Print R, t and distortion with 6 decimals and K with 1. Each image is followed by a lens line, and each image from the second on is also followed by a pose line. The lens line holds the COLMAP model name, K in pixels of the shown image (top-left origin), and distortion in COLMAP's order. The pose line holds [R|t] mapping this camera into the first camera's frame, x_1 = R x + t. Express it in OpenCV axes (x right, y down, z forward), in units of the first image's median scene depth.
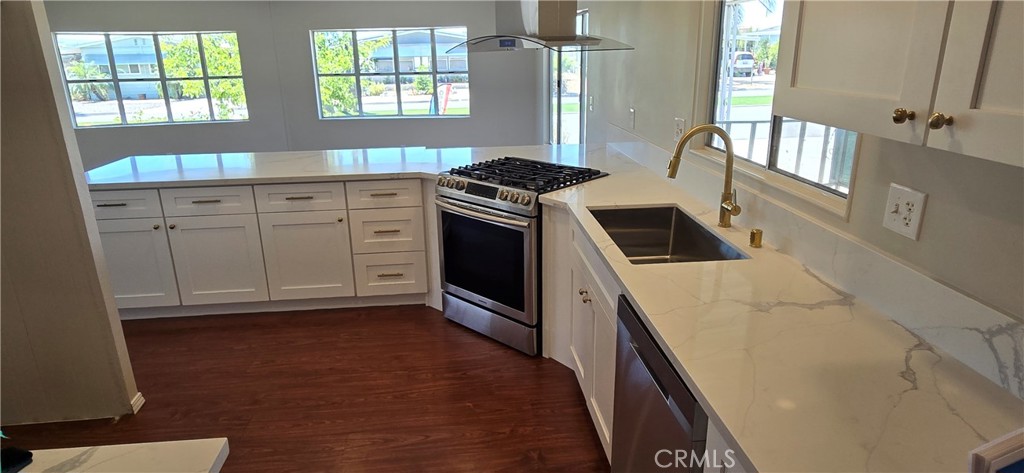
lens RADIAL K [[590.7, 0, 506.3], [0, 590.7, 236.4], [0, 0, 1]] dist [-0.002865, -0.001603]
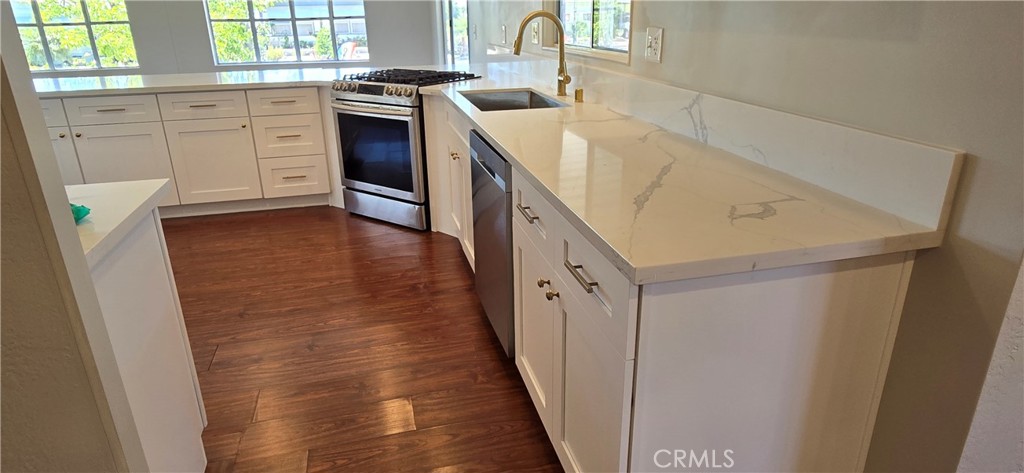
lens RADIAL K [[590.7, 0, 509.8], [0, 590.7, 238.5], [0, 0, 1]] dist [-0.002865, -0.001603]
pose [[0.988263, -0.051572, 0.143796, 0.045520], [0.044296, 0.997593, 0.053352, 0.163196], [-0.146201, -0.046356, 0.988168, -0.192441]]
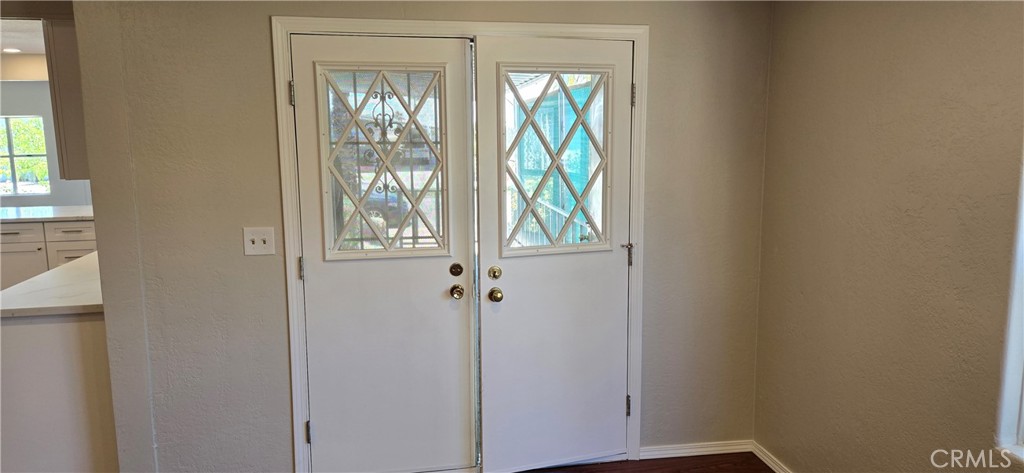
lens RADIAL K [[704.4, 0, 510.8], [0, 704.4, 238.6], [0, 0, 1]] dist [0.012830, 0.001137]
pose [[0.997610, 0.002349, 0.069063, 0.761455], [0.009142, 0.986150, -0.165601, 0.288690], [-0.068495, 0.165836, 0.983772, -0.952643]]
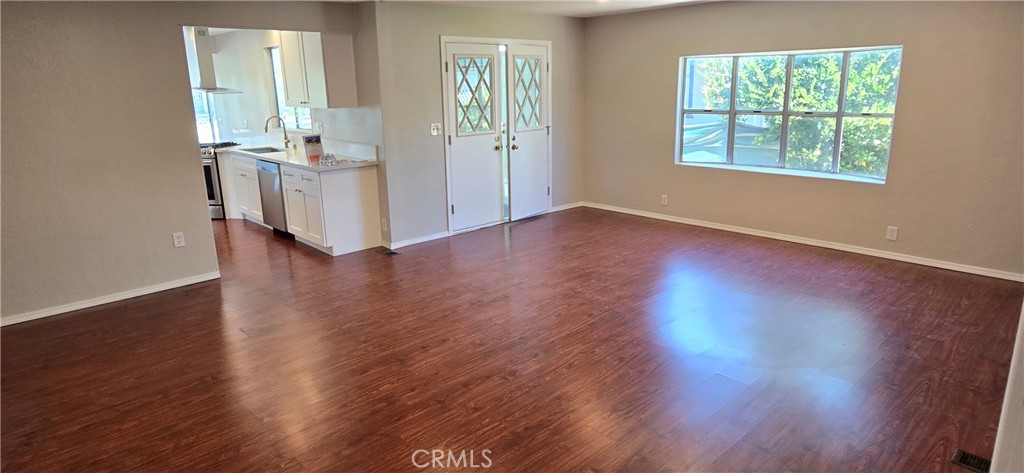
lens RADIAL K [[590.7, 0, 515.9], [0, 590.7, 237.9], [0, 0, 1]] dist [-0.002865, -0.001603]
pose [[0.794393, -0.149697, 0.588669, -0.429065], [0.192735, 0.981194, -0.010576, 0.534348], [-0.576015, 0.121859, 0.808305, -1.608918]]
